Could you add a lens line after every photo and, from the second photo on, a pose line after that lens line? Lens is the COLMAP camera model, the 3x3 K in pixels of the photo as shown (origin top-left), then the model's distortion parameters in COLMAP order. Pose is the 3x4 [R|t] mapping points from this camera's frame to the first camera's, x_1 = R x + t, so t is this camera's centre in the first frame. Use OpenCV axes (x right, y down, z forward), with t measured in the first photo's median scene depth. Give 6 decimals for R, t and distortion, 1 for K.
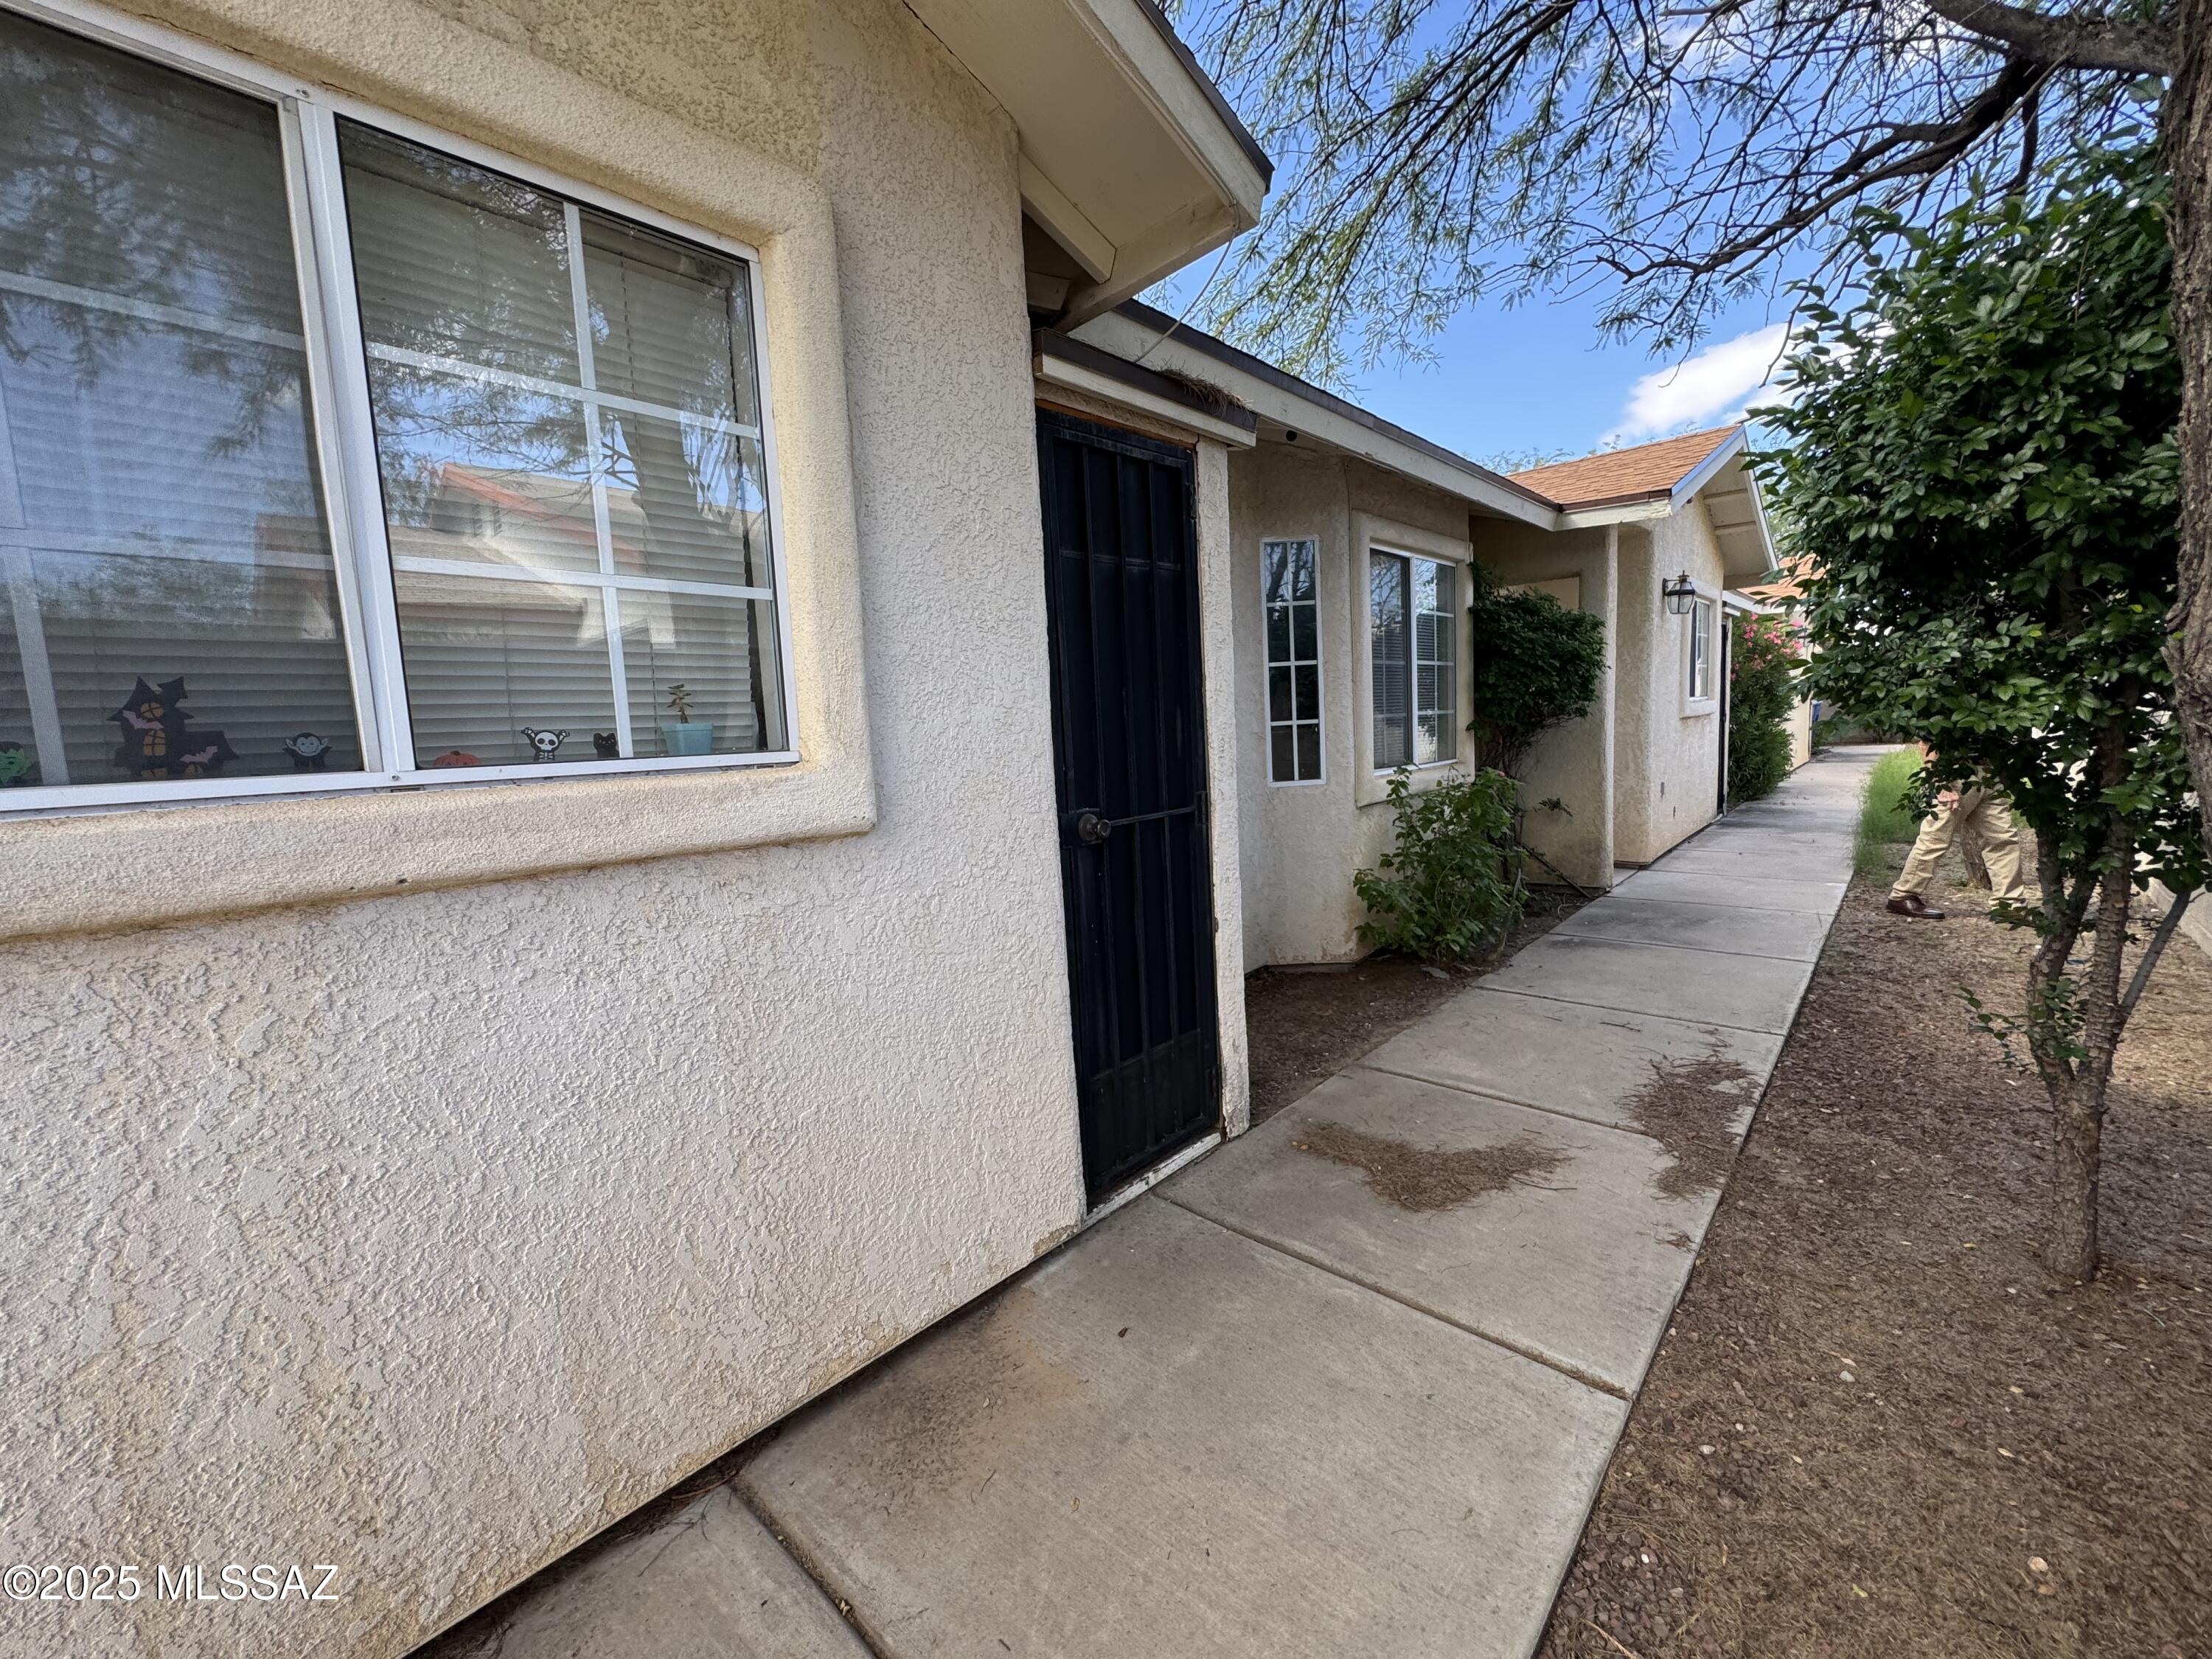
lens RADIAL K [[885.5, 0, 1097.6], [0, 885.5, 827.3], [0, 0, 1]] dist [0.000914, 0.000952]
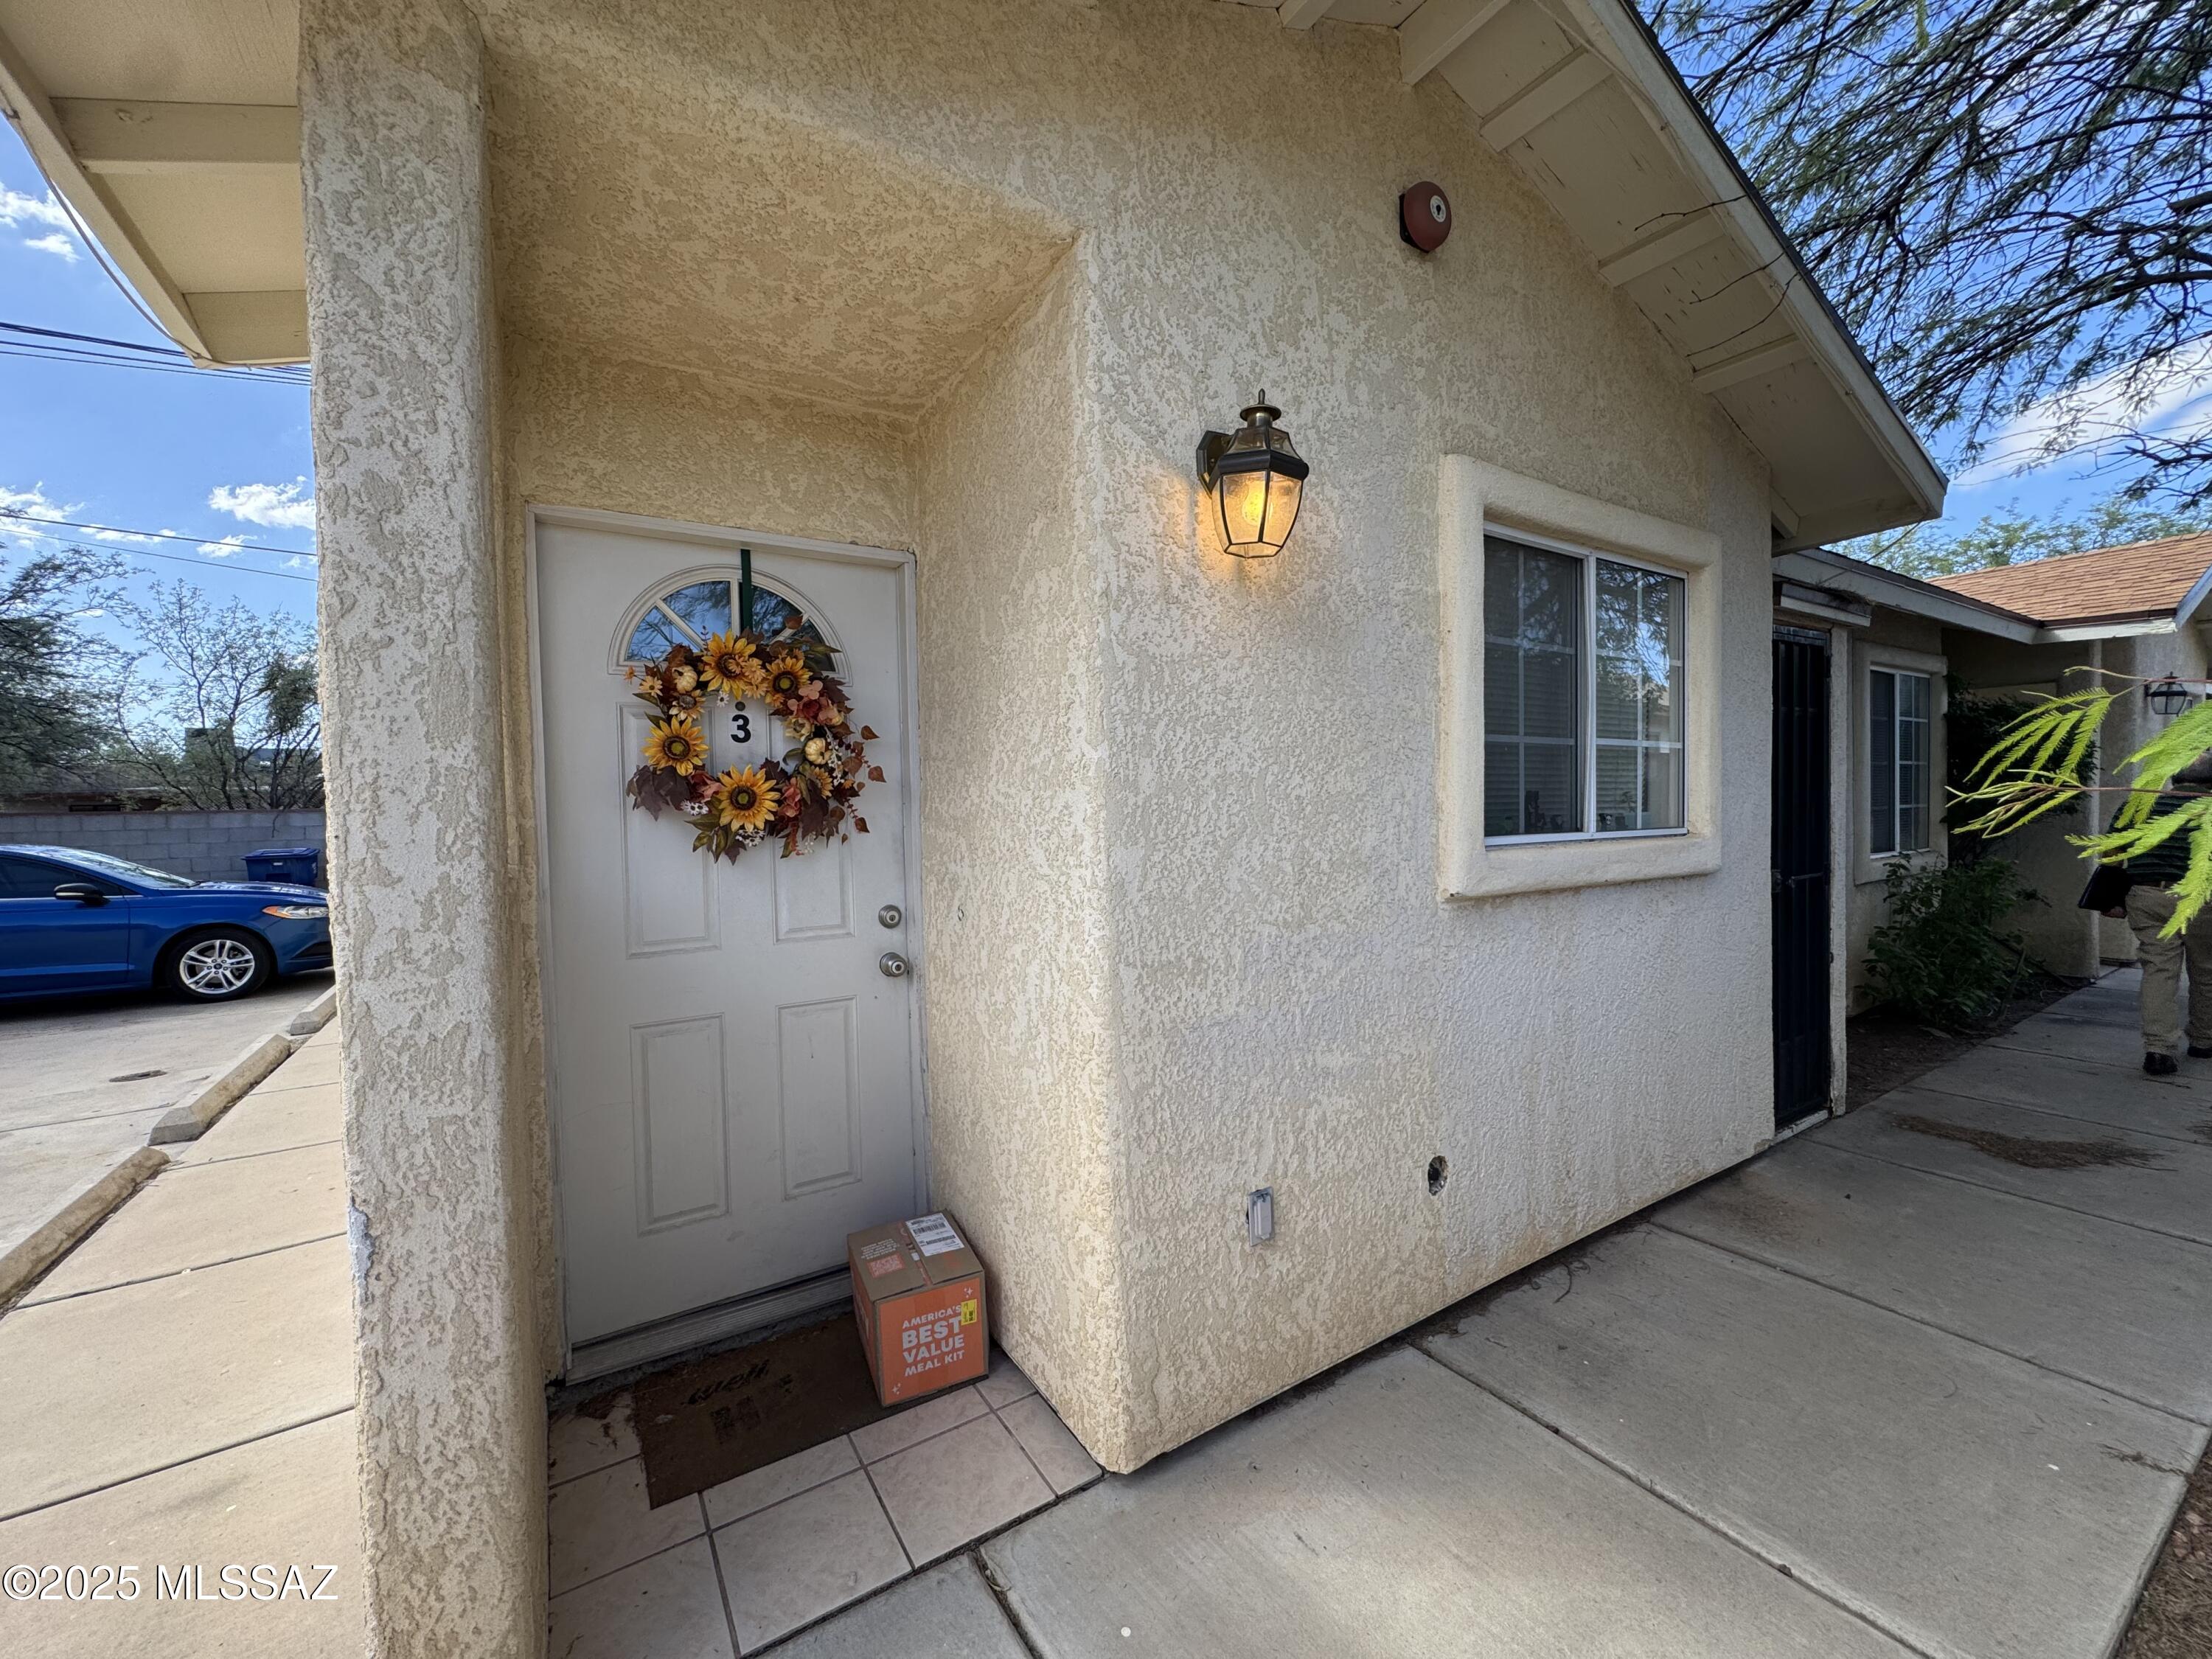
lens RADIAL K [[885.5, 0, 1111.3], [0, 885.5, 826.2], [0, 0, 1]] dist [0.000914, 0.000952]
pose [[0.967873, 0.039266, -0.248356, -0.596970], [-0.058351, 0.995842, -0.069955, 0.063488], [0.244576, 0.082200, 0.966140, -0.623531]]
